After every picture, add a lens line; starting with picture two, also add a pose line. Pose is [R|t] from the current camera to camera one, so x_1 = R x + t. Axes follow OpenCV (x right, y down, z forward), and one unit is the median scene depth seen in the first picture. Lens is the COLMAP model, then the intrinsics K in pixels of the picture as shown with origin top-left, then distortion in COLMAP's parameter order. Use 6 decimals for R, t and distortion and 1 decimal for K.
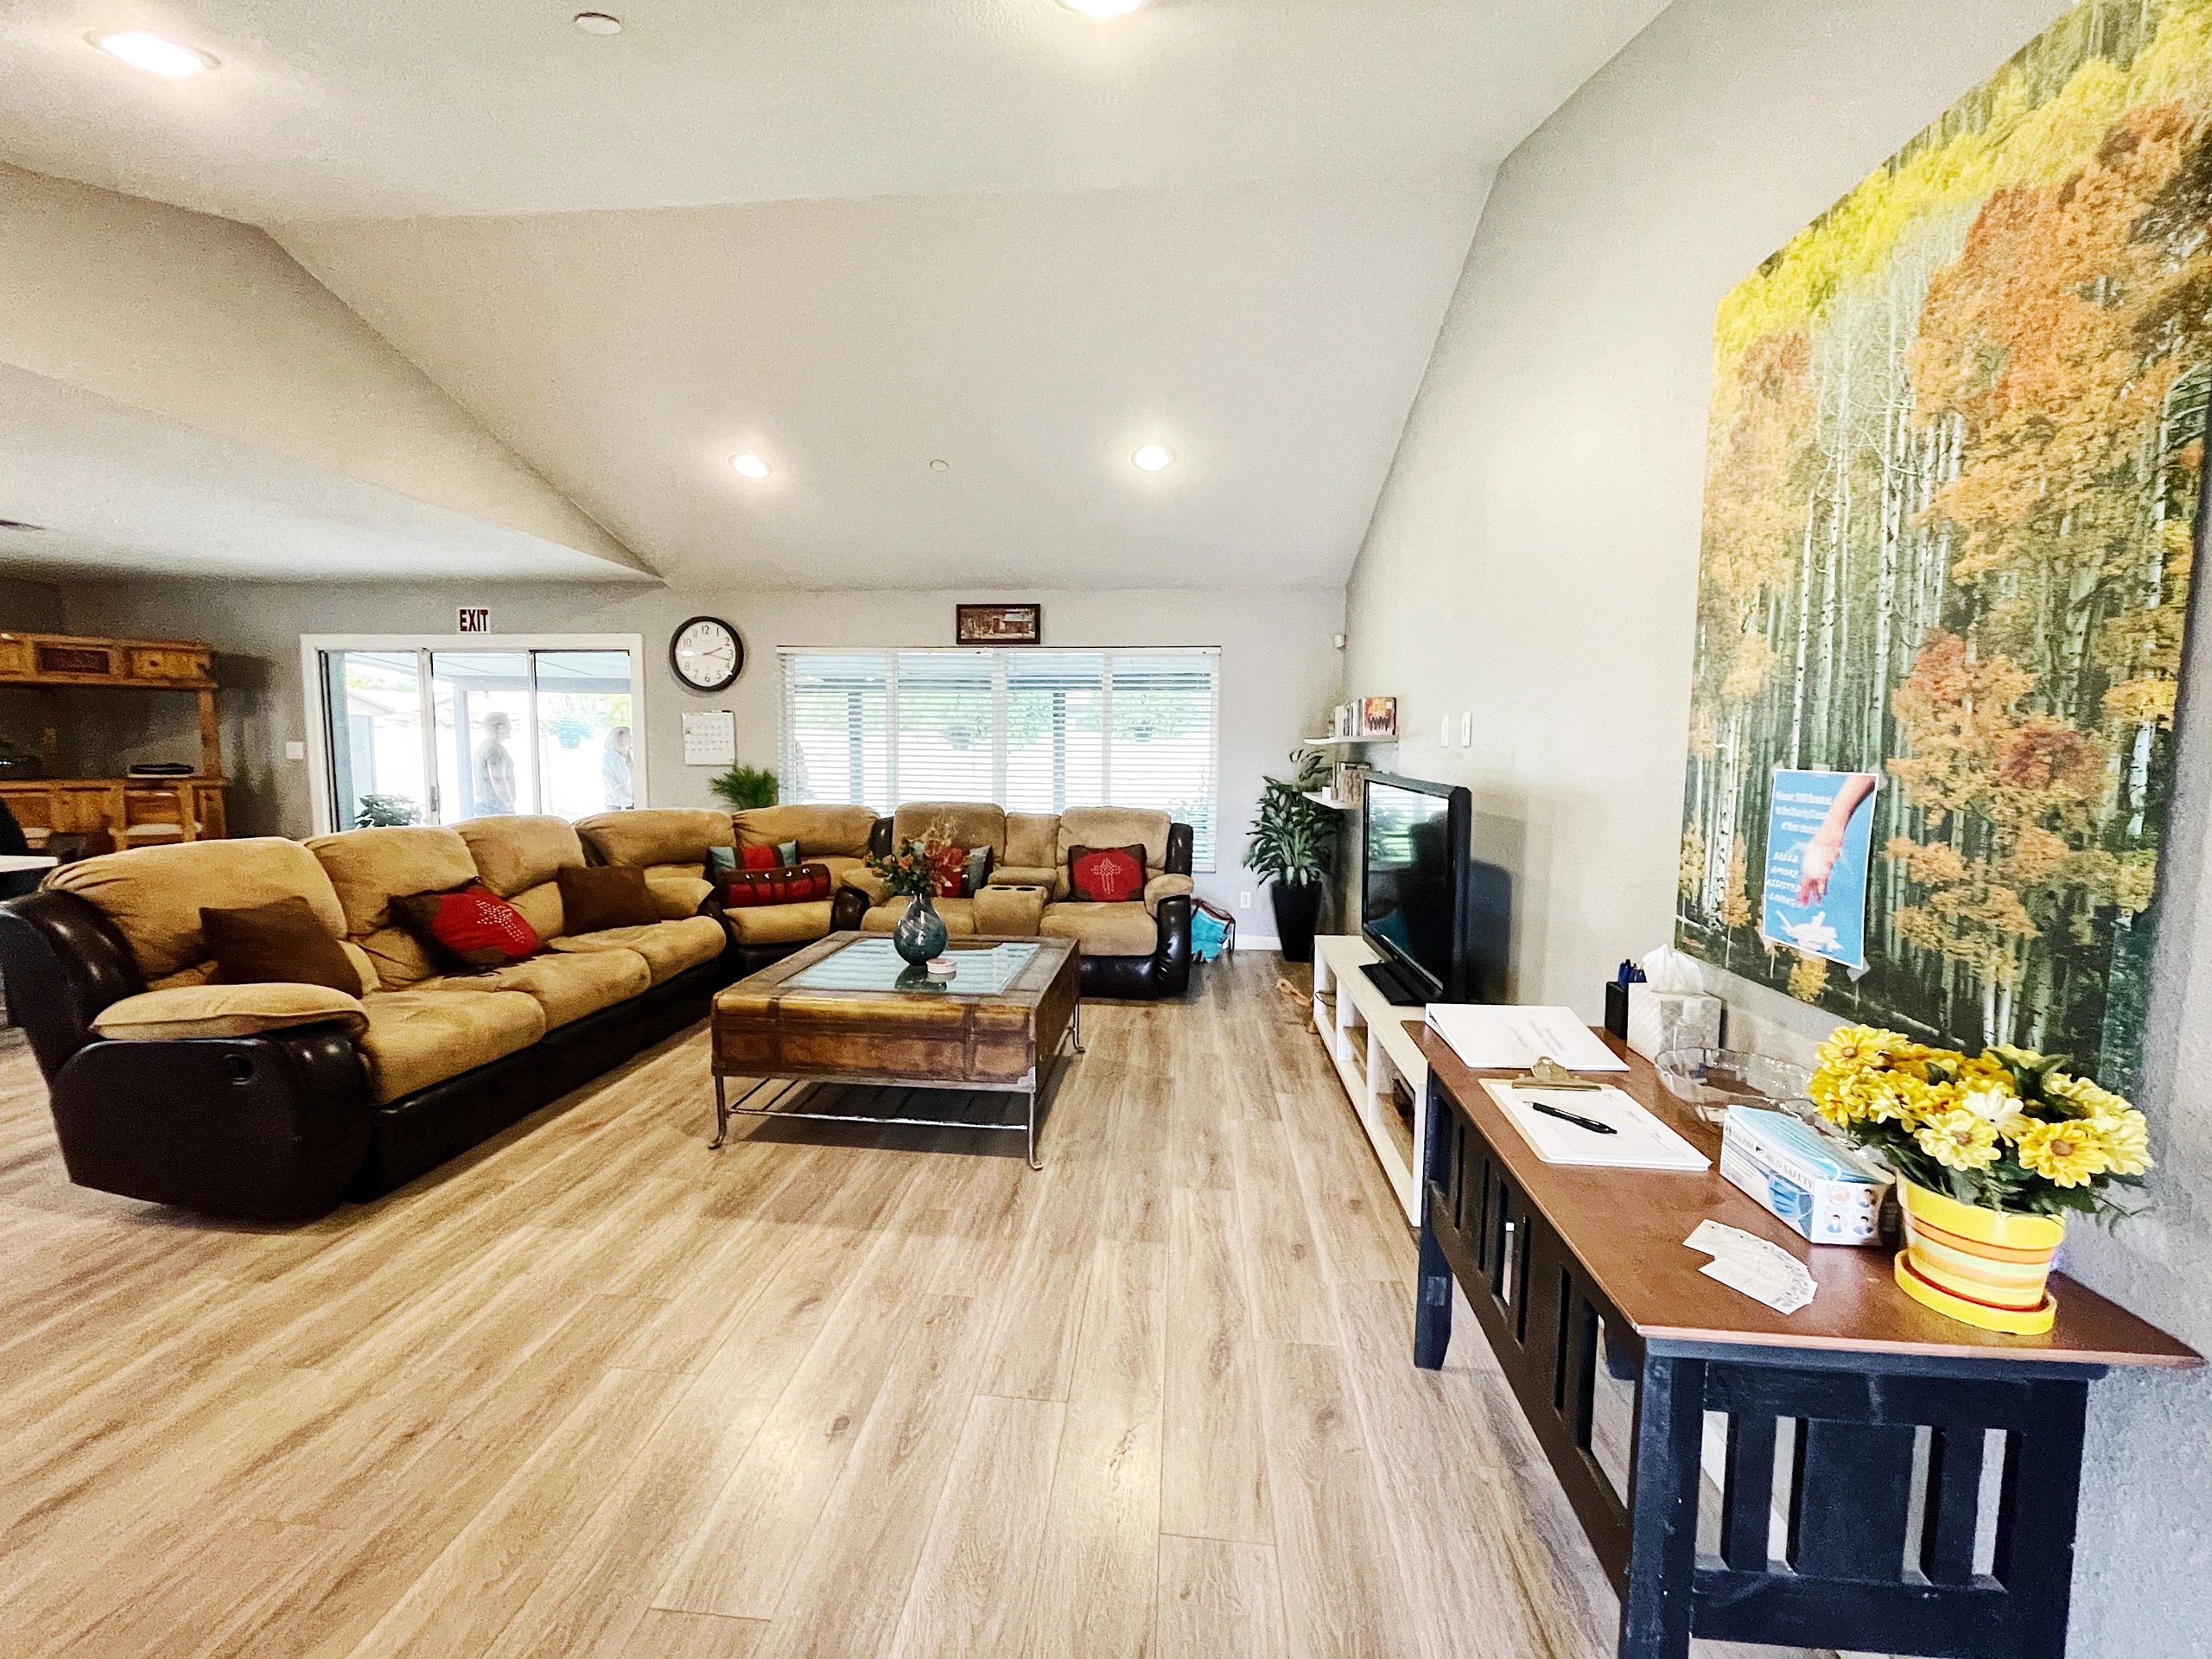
lens RADIAL K [[889.8, 0, 1100.3], [0, 889.8, 820.7], [0, 0, 1]] dist [0.001450, -0.000055]
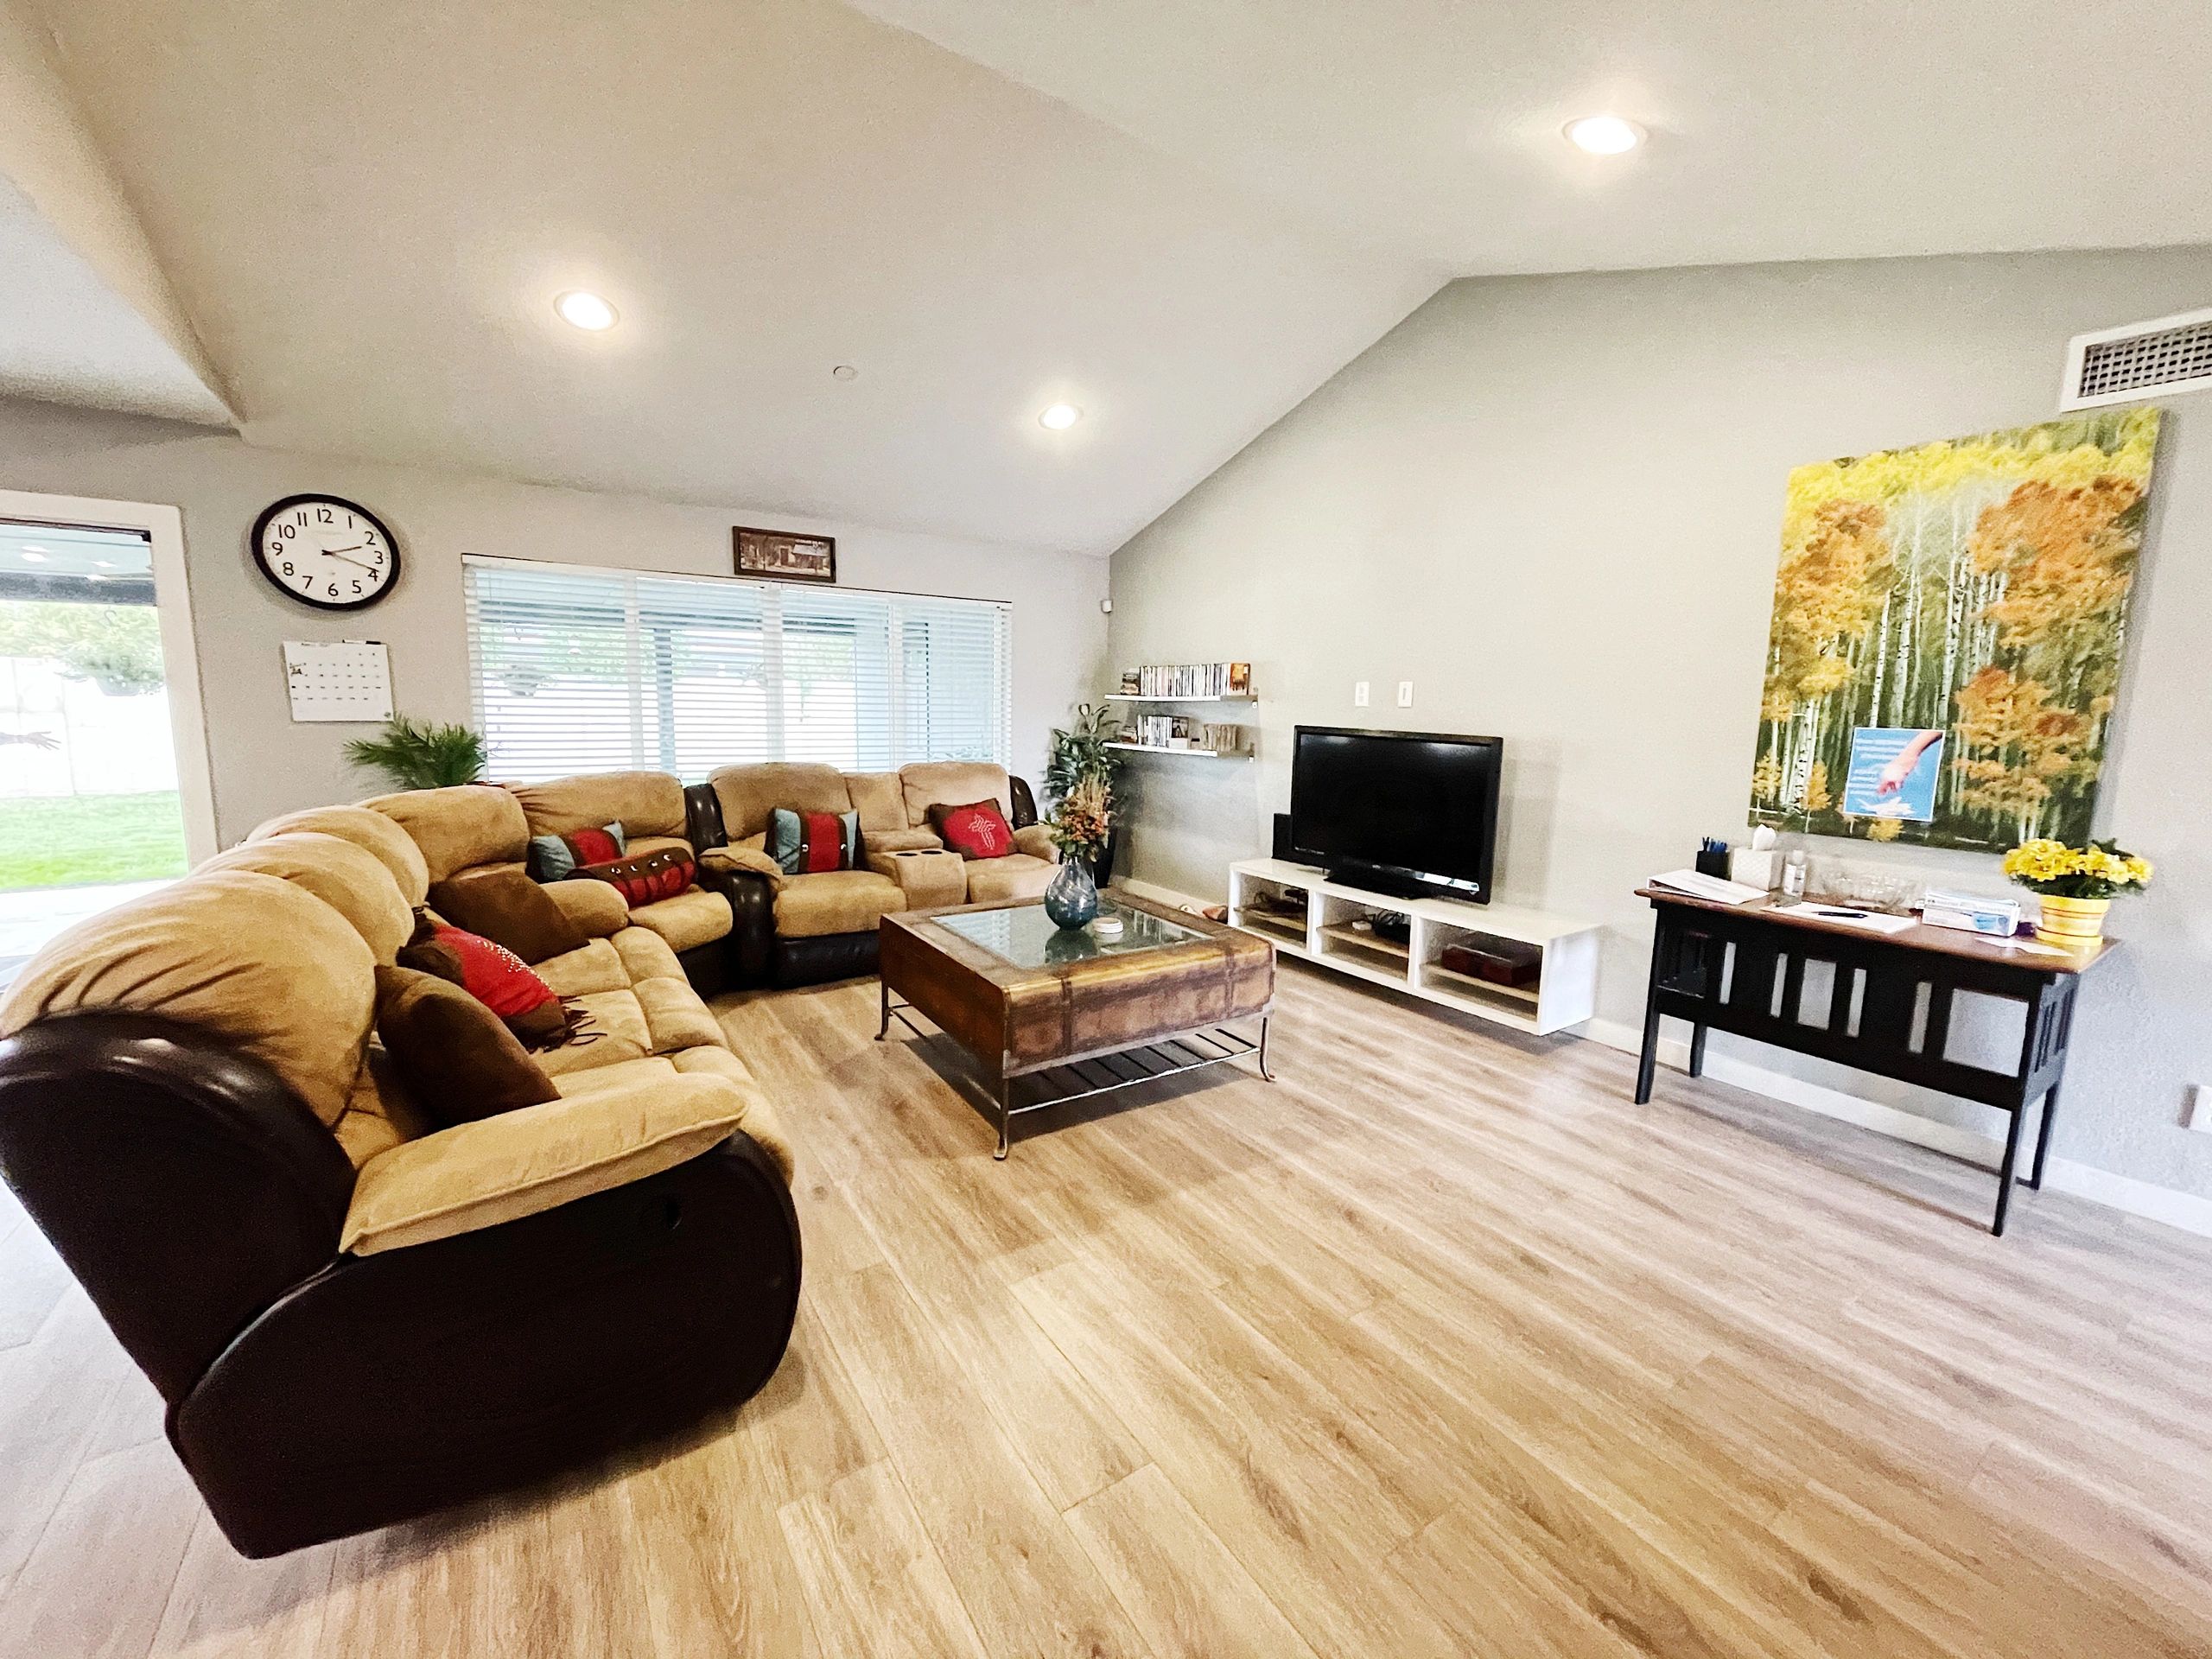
lens RADIAL K [[889.8, 0, 1100.3], [0, 889.8, 820.7], [0, 0, 1]] dist [0.001450, -0.000055]
pose [[0.775008, -0.077916, 0.627130, -1.875835], [0.040036, 0.996430, 0.074323, -0.068673], [-0.630682, -0.032493, 0.775360, 0.540178]]
